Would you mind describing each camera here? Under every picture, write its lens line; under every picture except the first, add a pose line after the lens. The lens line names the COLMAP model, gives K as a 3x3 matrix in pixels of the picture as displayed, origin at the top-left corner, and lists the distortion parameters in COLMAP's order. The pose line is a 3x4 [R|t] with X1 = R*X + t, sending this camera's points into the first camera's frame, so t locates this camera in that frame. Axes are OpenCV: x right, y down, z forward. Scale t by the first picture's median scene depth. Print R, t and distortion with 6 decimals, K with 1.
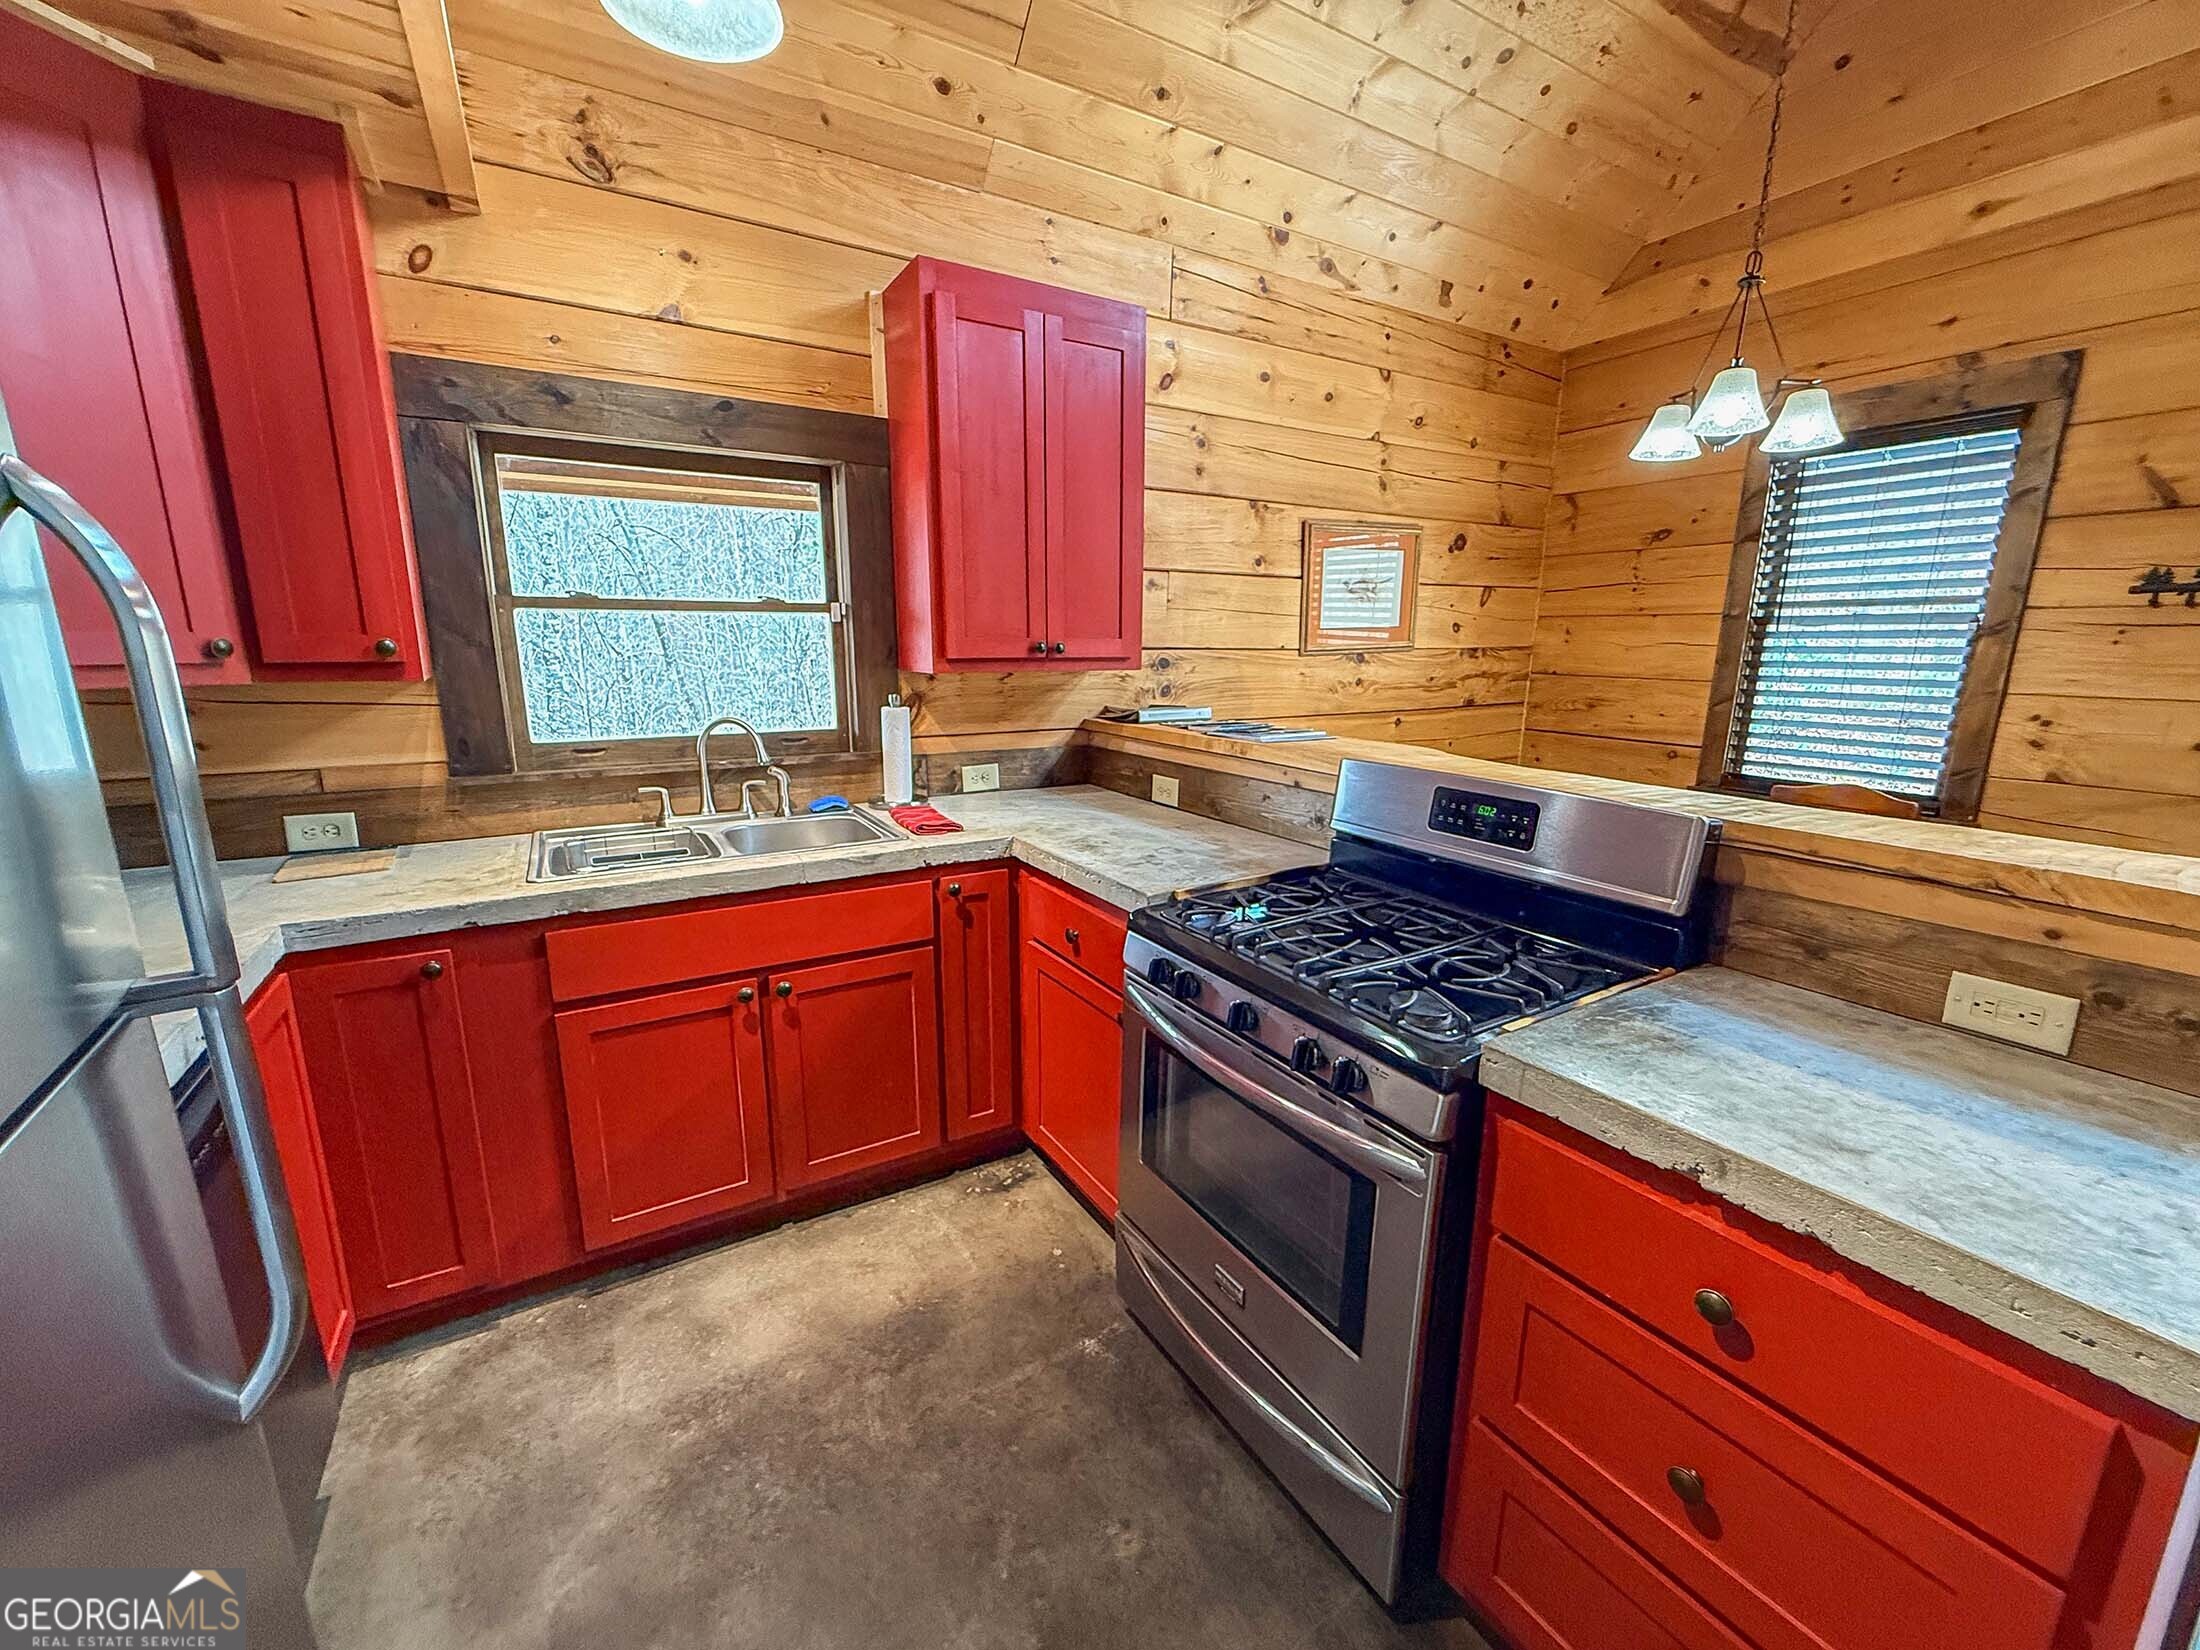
lens RADIAL K [[877.4, 0, 1092.0], [0, 877.4, 824.9], [0, 0, 1]] dist [0.001577, -0.000358]
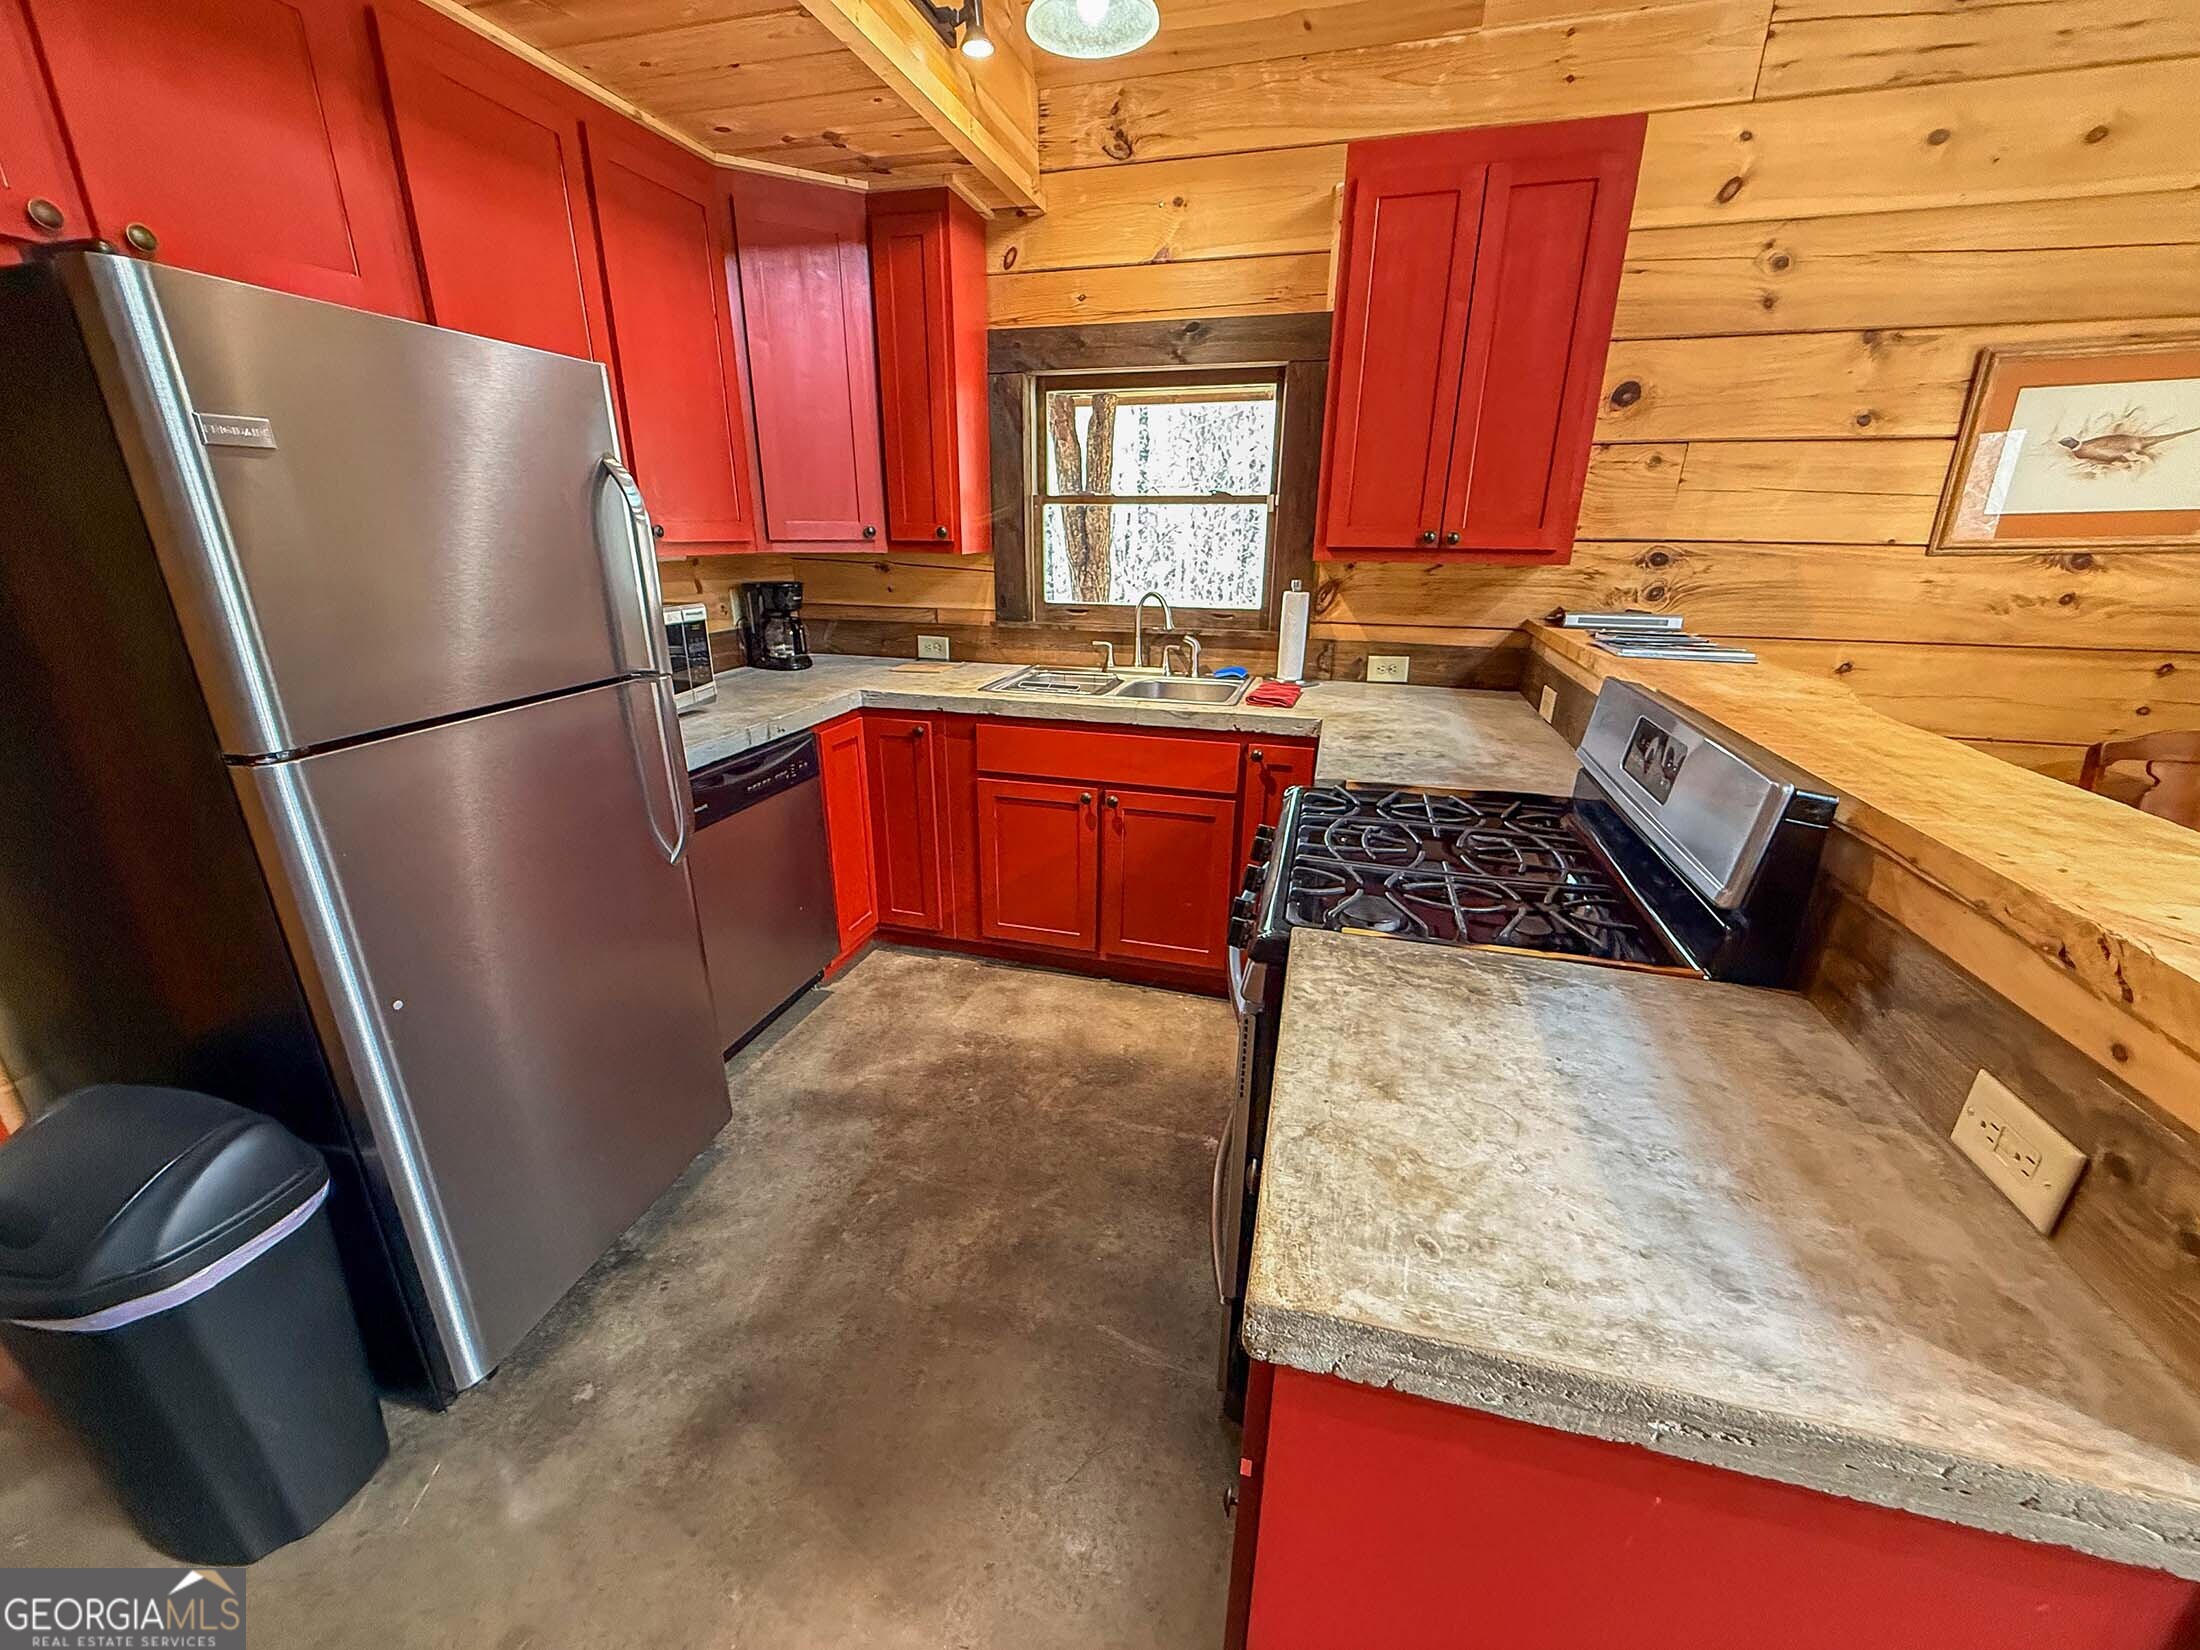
lens RADIAL K [[877.4, 0, 1092.0], [0, 877.4, 824.9], [0, 0, 1]] dist [0.001577, -0.000358]
pose [[0.684175, 0.237351, -0.689615, 0.502152], [-0.154691, 0.971275, 0.180822, -0.011777], [0.712724, -0.017036, 0.701238, 0.049260]]
